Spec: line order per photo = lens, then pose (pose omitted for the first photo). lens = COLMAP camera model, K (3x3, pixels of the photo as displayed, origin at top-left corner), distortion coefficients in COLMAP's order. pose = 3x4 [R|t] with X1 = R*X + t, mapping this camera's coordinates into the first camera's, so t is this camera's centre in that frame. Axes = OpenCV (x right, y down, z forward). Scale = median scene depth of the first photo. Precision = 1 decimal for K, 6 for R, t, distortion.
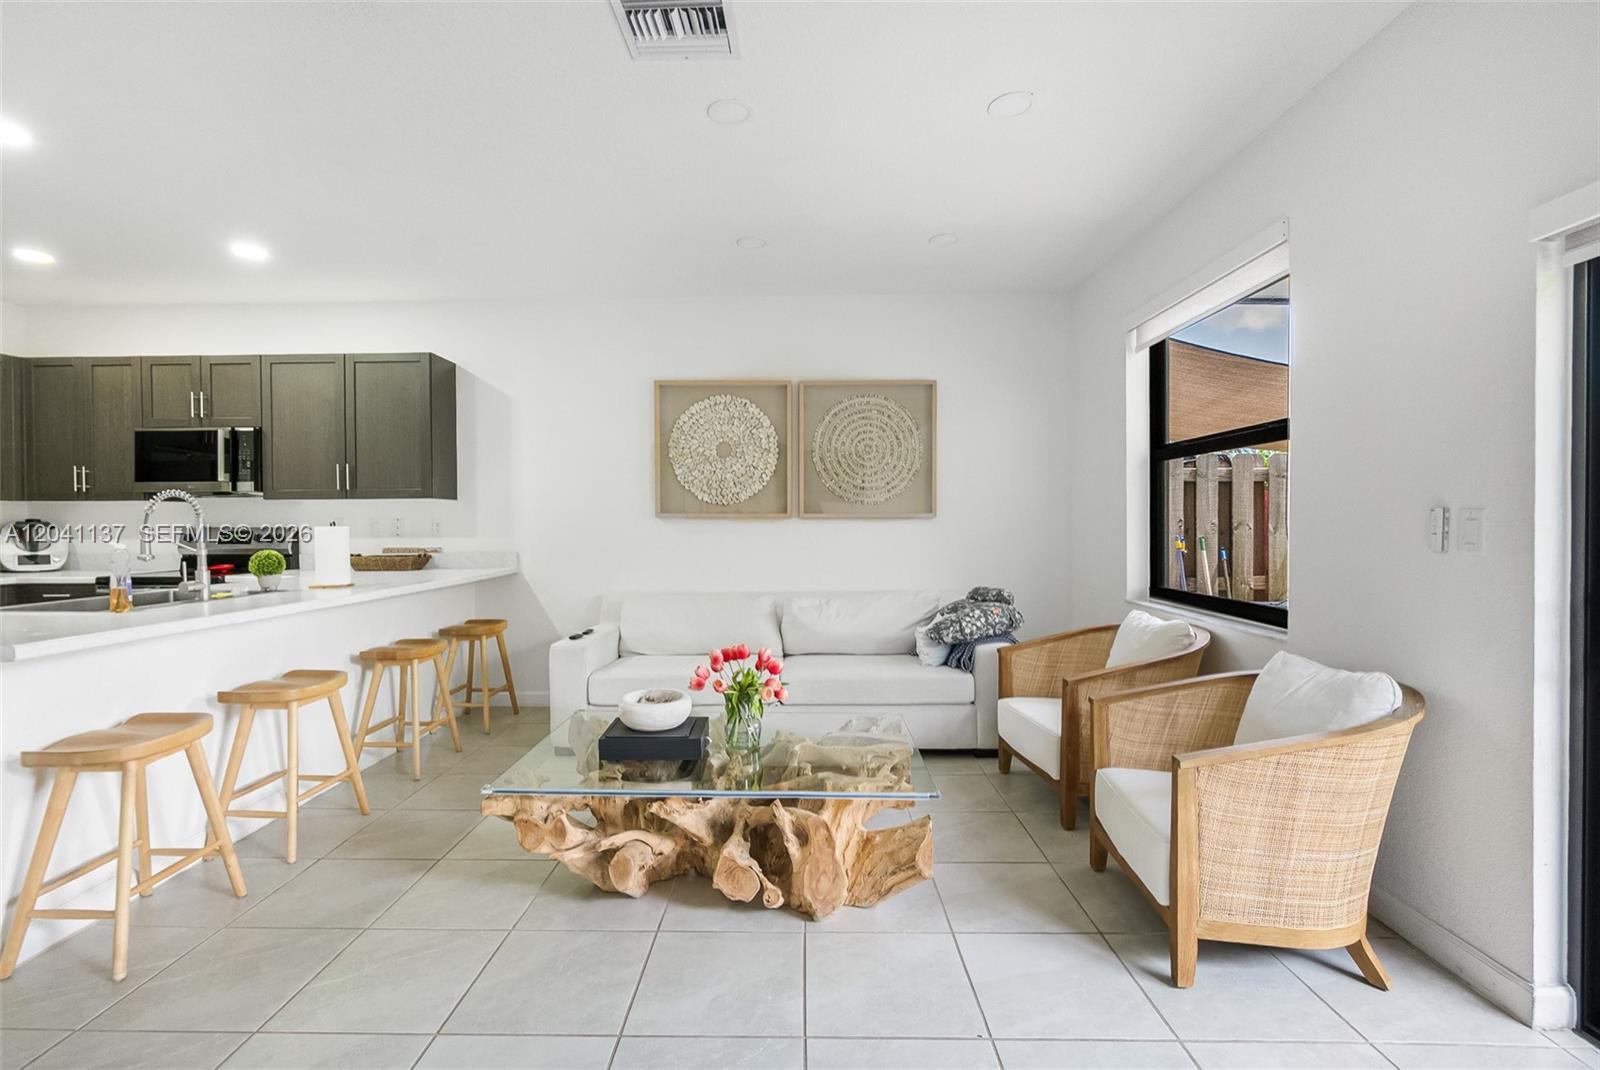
lens RADIAL K [[711.9, 0, 785.5], [0, 711.9, 536.1], [0, 0, 1]] dist [-0.001825, 0.000323]
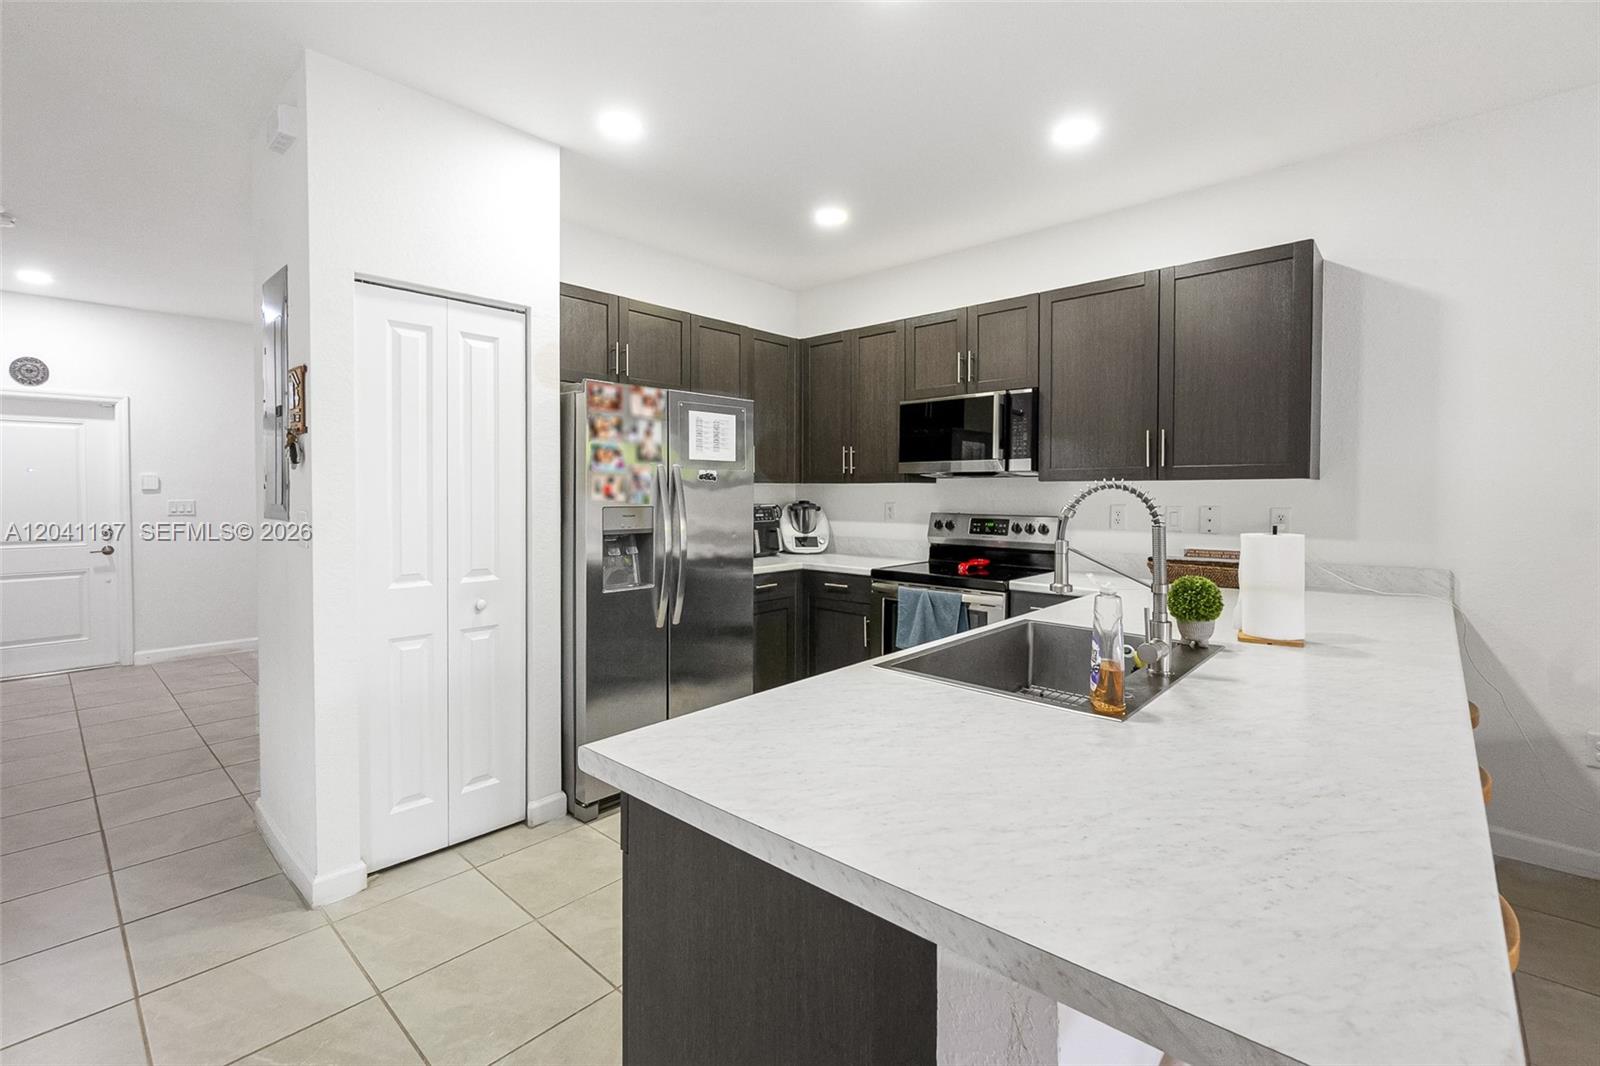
lens RADIAL K [[708.9, 0, 782.9], [0, 708.9, 497.2], [0, 0, 1]] dist [-0.008881, 0.003335]
pose [[0.745137, 0.012231, -0.666800, -0.427104], [-0.016684, 0.999861, -0.000304, -0.028784], [0.666703, 0.011351, 0.745237, 0.241061]]
